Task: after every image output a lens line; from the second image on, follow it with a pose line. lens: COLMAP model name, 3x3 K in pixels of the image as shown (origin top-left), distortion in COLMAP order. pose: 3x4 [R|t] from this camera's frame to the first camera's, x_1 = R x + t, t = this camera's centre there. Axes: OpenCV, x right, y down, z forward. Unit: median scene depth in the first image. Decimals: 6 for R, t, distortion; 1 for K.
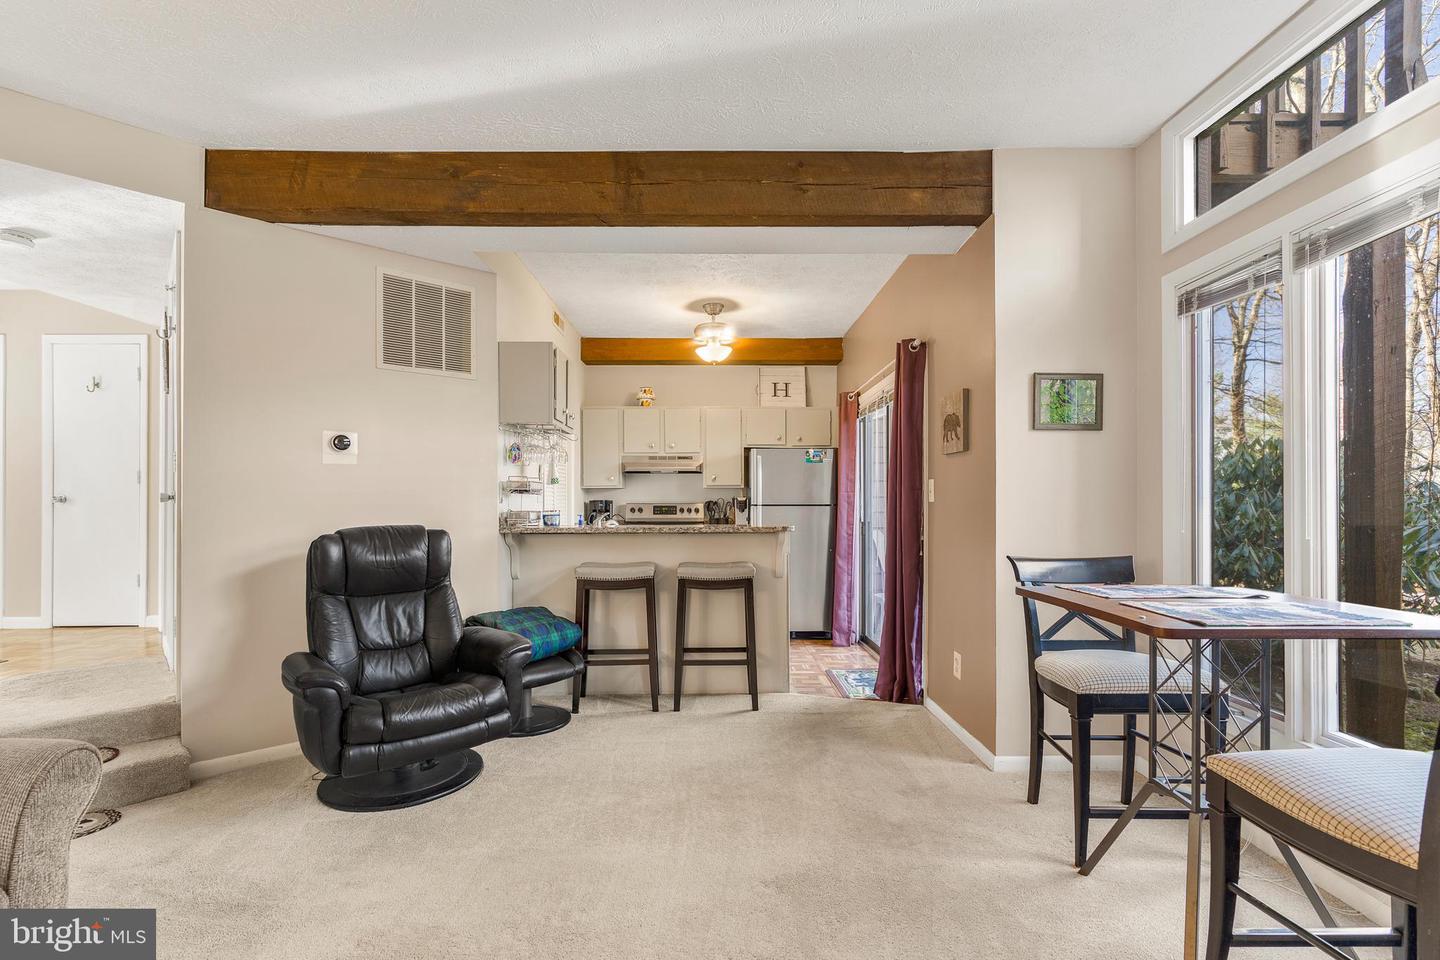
lens RADIAL K [[665.7, 0, 716.9], [0, 665.7, 494.8], [0, 0, 1]] dist [-0.008895, 0.006386]
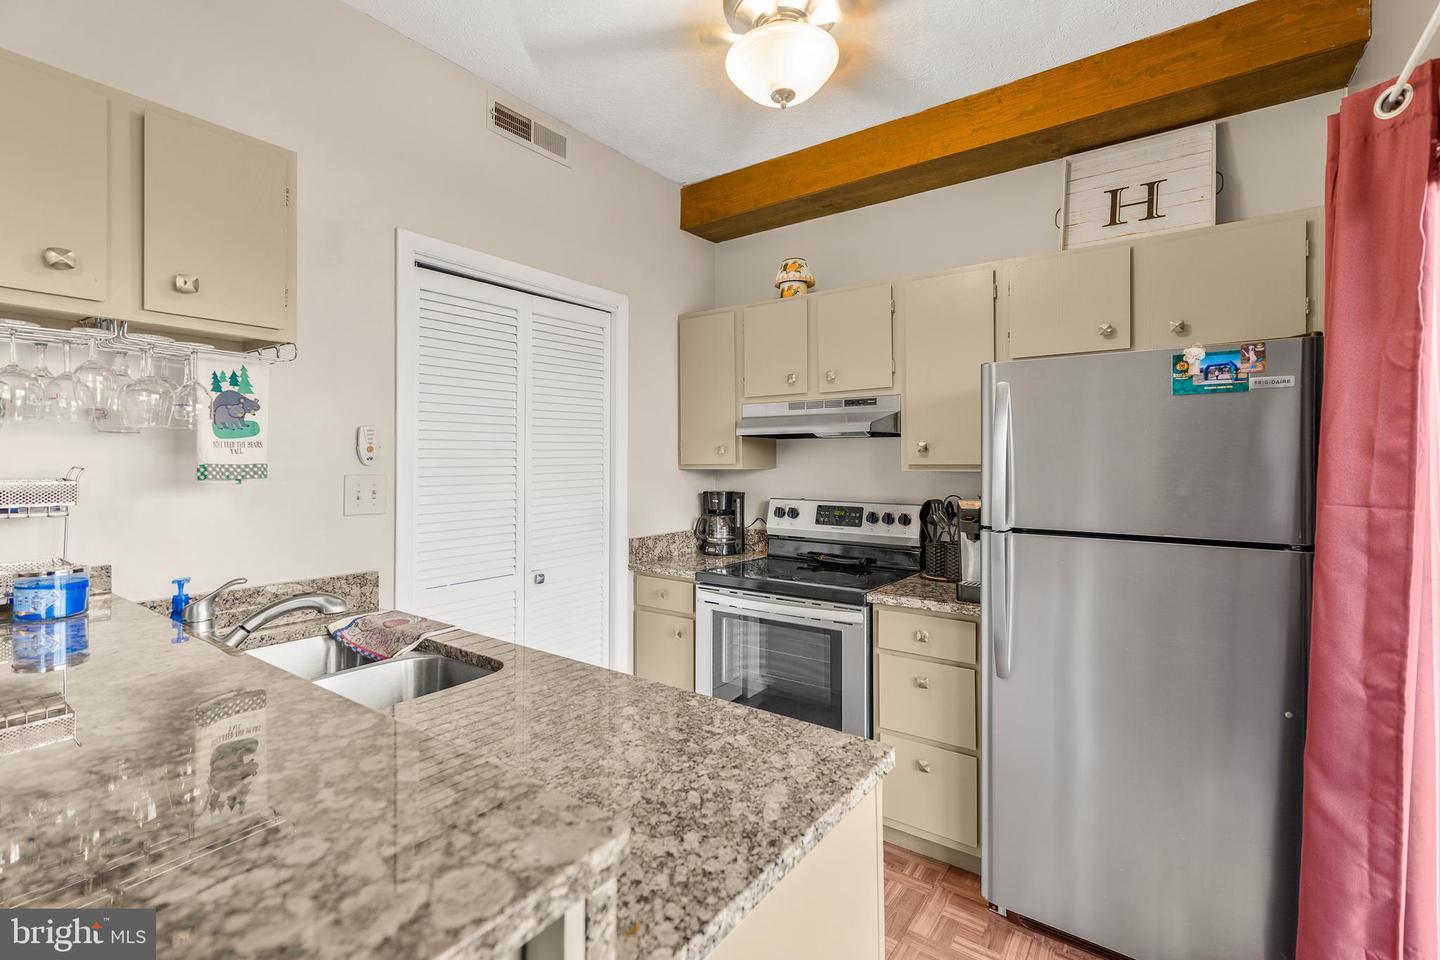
lens RADIAL K [[647.4, 0, 722.8], [0, 647.4, 454.8], [0, 0, 1]] dist [0.002278, 0.004970]
pose [[0.802012, -0.002462, -0.597303, 0.133086], [0.002231, 0.999997, -0.001127, -0.020193], [0.597304, -0.000429, 0.802015, 0.598689]]
